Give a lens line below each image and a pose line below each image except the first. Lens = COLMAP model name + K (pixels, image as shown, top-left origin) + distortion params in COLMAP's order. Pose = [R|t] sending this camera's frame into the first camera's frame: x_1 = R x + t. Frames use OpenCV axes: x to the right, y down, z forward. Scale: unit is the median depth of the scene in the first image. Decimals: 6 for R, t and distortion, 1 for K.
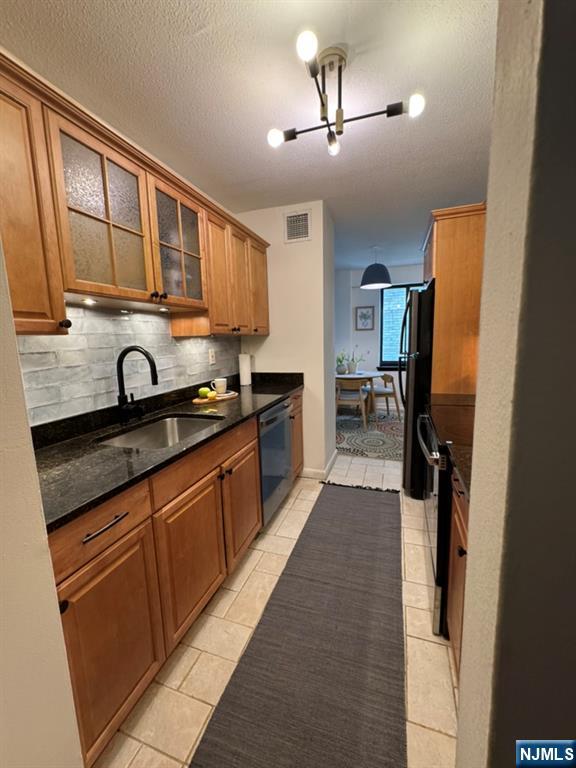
lens RADIAL K [[311.9, 0, 288.5], [0, 311.9, 382.3], [0, 0, 1]] dist [-0.004136, 0.000608]
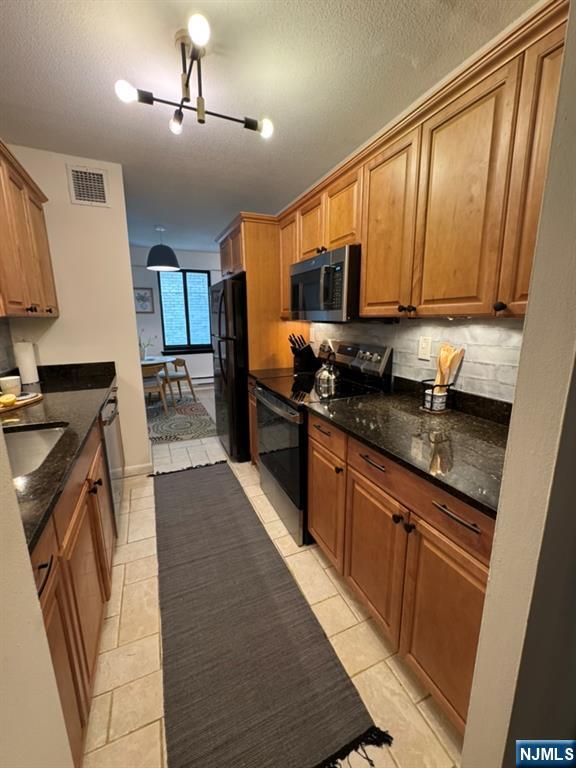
lens RADIAL K [[311.9, 0, 288.0], [0, 311.9, 382.4], [0, 0, 1]] dist [-0.004136, 0.000608]
pose [[0.733664, -0.116490, 0.669453, -0.195211], [0.081806, 0.993172, 0.083167, -0.005368], [-0.674570, -0.006252, 0.738184, 0.022685]]
